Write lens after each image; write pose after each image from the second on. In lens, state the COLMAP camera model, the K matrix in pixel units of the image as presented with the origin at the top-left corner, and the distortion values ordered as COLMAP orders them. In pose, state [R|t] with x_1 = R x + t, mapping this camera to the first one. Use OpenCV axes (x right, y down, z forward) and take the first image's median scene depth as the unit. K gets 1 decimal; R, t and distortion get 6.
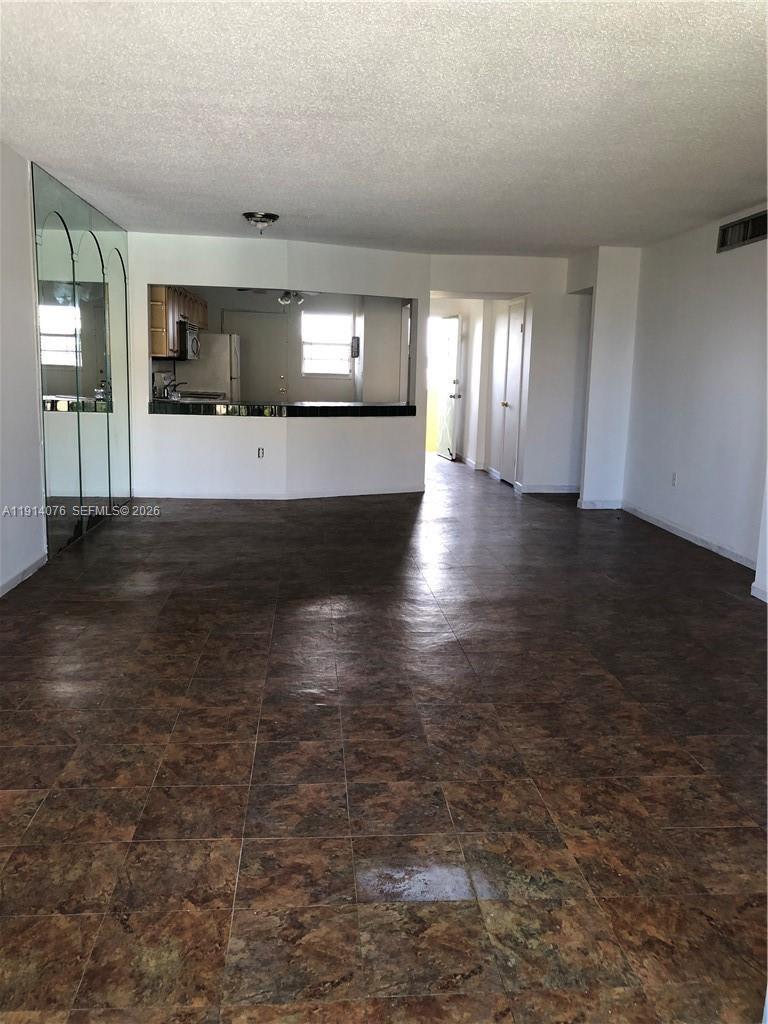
lens RADIAL K [[837.2, 0, 384.0], [0, 837.2, 512.0], [0, 0, 1]] dist [0.007267, 0.001463]
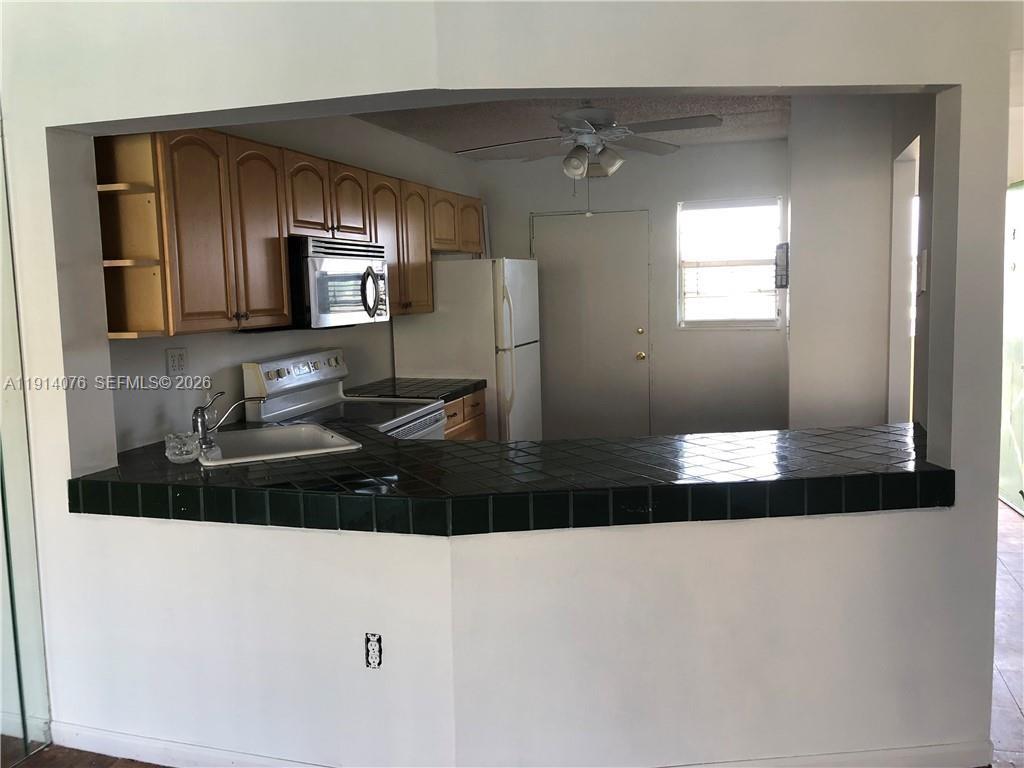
lens RADIAL K [[837.2, 0, 512.0], [0, 837.2, 384.0], [0, 0, 1]] dist [0.007267, 0.001463]
pose [[0.918906, -0.010634, -0.394332, 0.009981], [-0.013175, 0.998252, -0.057621, -0.104870], [0.394255, 0.058144, 0.917160, 0.528300]]
